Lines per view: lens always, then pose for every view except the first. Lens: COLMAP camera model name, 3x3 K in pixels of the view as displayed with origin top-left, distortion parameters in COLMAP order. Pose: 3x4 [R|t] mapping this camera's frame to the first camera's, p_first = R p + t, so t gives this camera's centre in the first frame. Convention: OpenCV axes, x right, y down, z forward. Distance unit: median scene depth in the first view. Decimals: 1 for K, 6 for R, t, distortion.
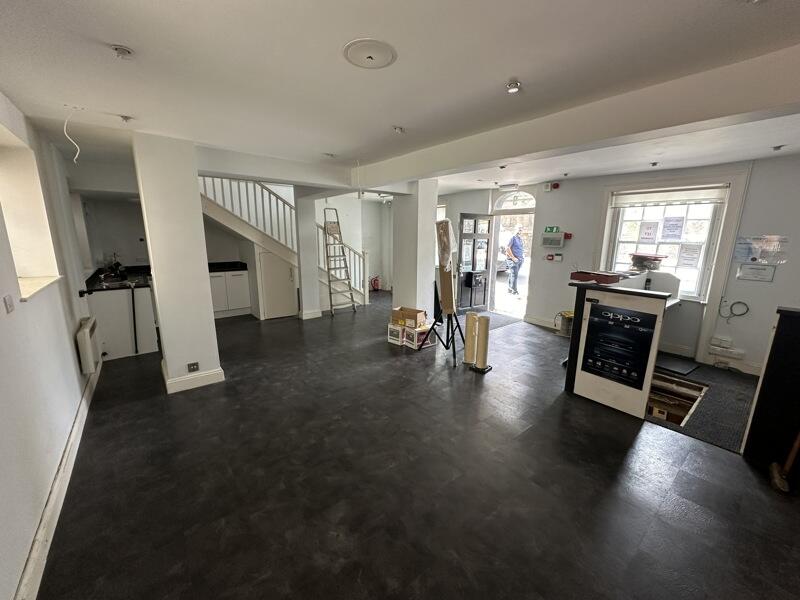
lens RADIAL K [[317.0, 0, 402.9], [0, 317.0, 298.0], [0, 0, 1]] dist [0.017880, 0.000058]
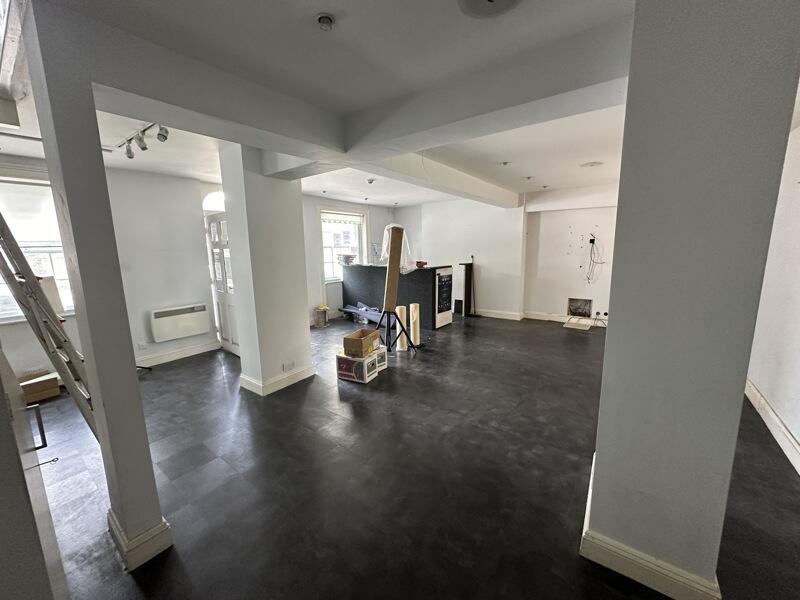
lens RADIAL K [[317.0, 0, 402.9], [0, 317.0, 298.0], [0, 0, 1]] dist [0.017880, 0.000058]
pose [[-0.238632, -0.163624, 0.957226, -0.948021], [0.205659, 0.954830, 0.214484, -0.245696], [-0.949083, 0.248046, -0.194203, 1.300561]]
